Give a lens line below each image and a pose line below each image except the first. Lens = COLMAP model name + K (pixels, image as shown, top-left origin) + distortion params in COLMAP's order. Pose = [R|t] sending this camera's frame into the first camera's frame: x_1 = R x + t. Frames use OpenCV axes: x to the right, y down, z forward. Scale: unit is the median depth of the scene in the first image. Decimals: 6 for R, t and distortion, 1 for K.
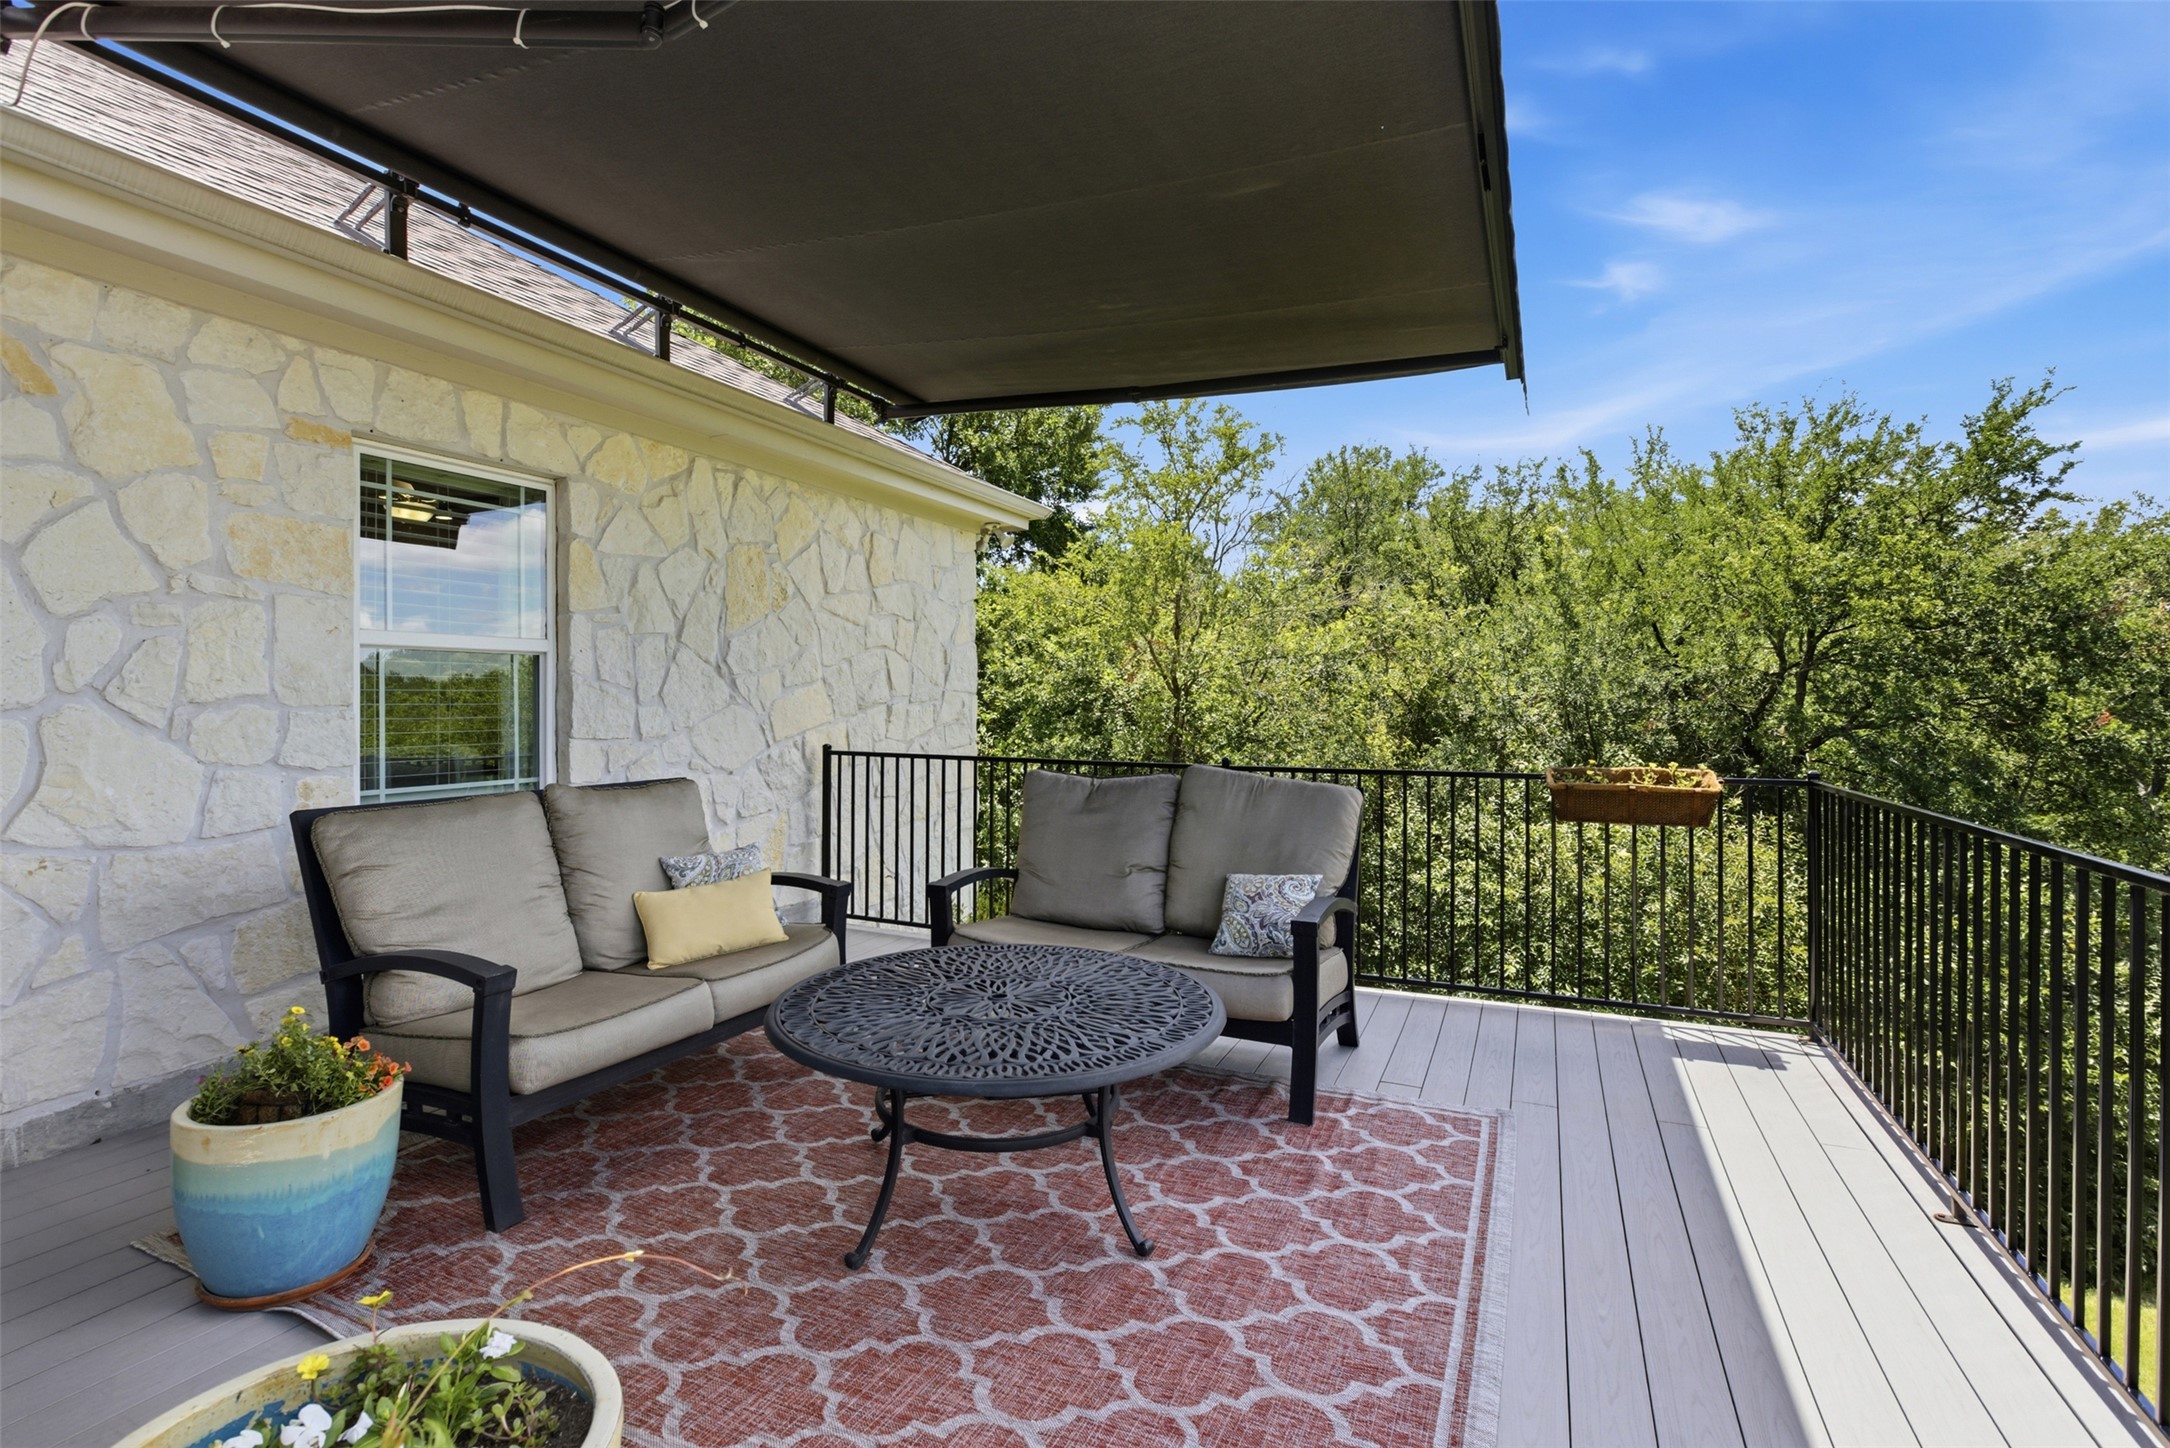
lens RADIAL K [[990.7, 0, 1077.9], [0, 990.7, 684.6], [0, 0, 1]] dist [0.000676, 0.001558]
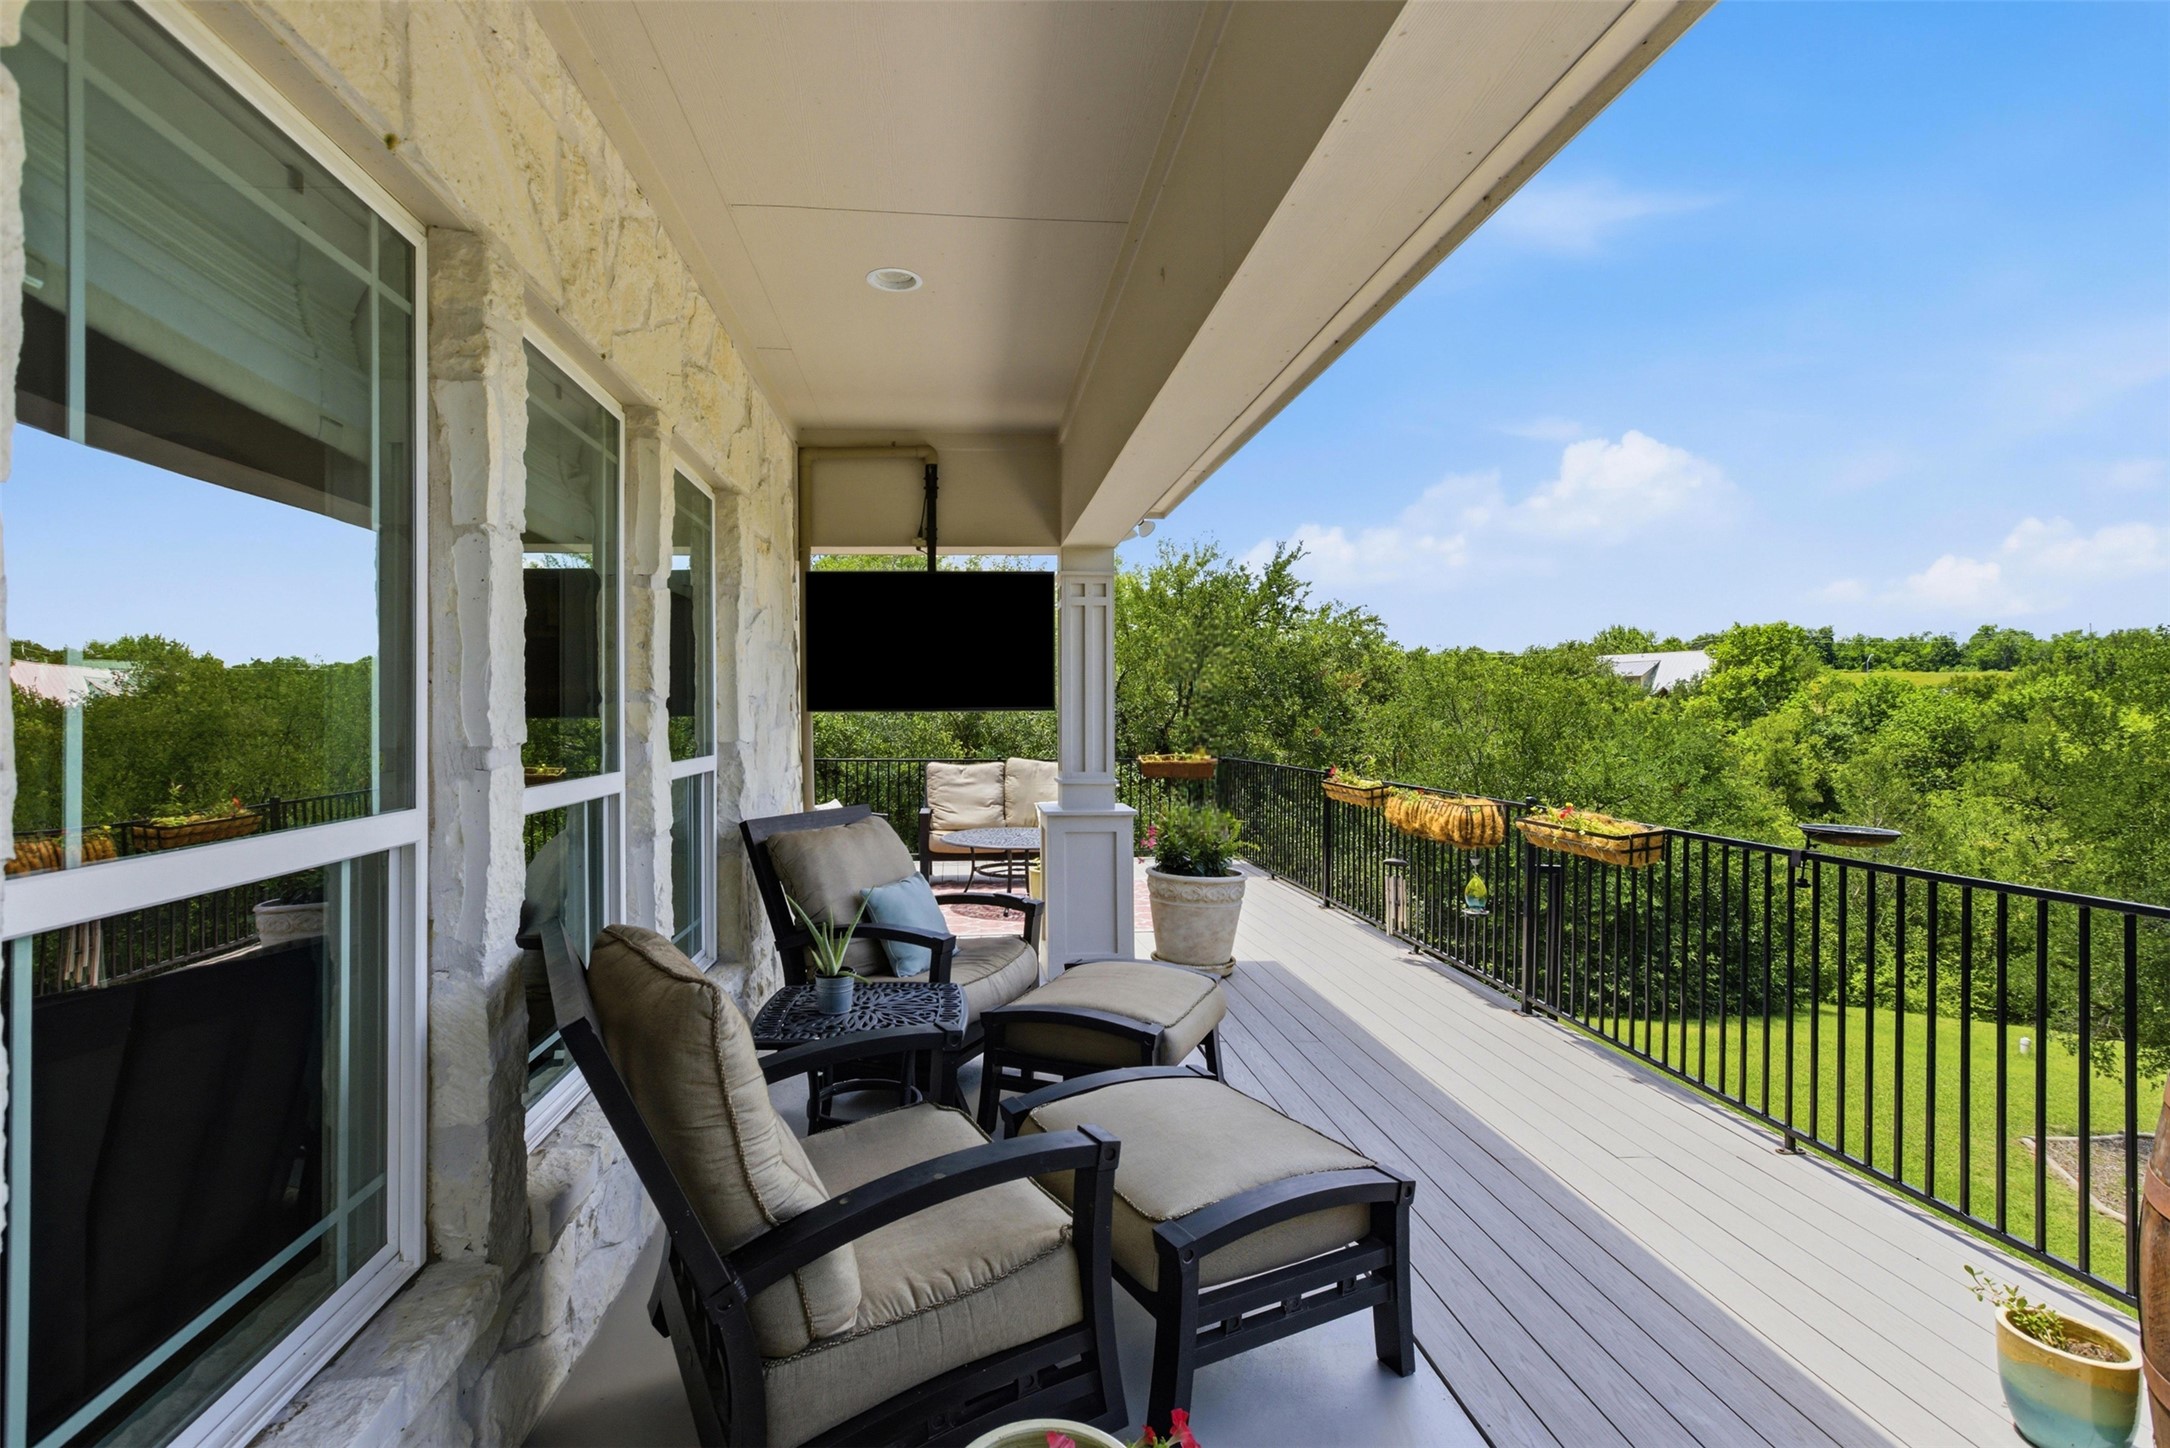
lens RADIAL K [[990.7, 0, 1084.0], [0, 990.7, 722.2], [0, 0, 1]] dist [0.000676, 0.001558]
pose [[0.846027, -0.003074, 0.533130, -0.324649], [-0.005820, 0.999871, 0.015002, -0.007194], [-0.533108, -0.015795, 0.845900, -0.332313]]
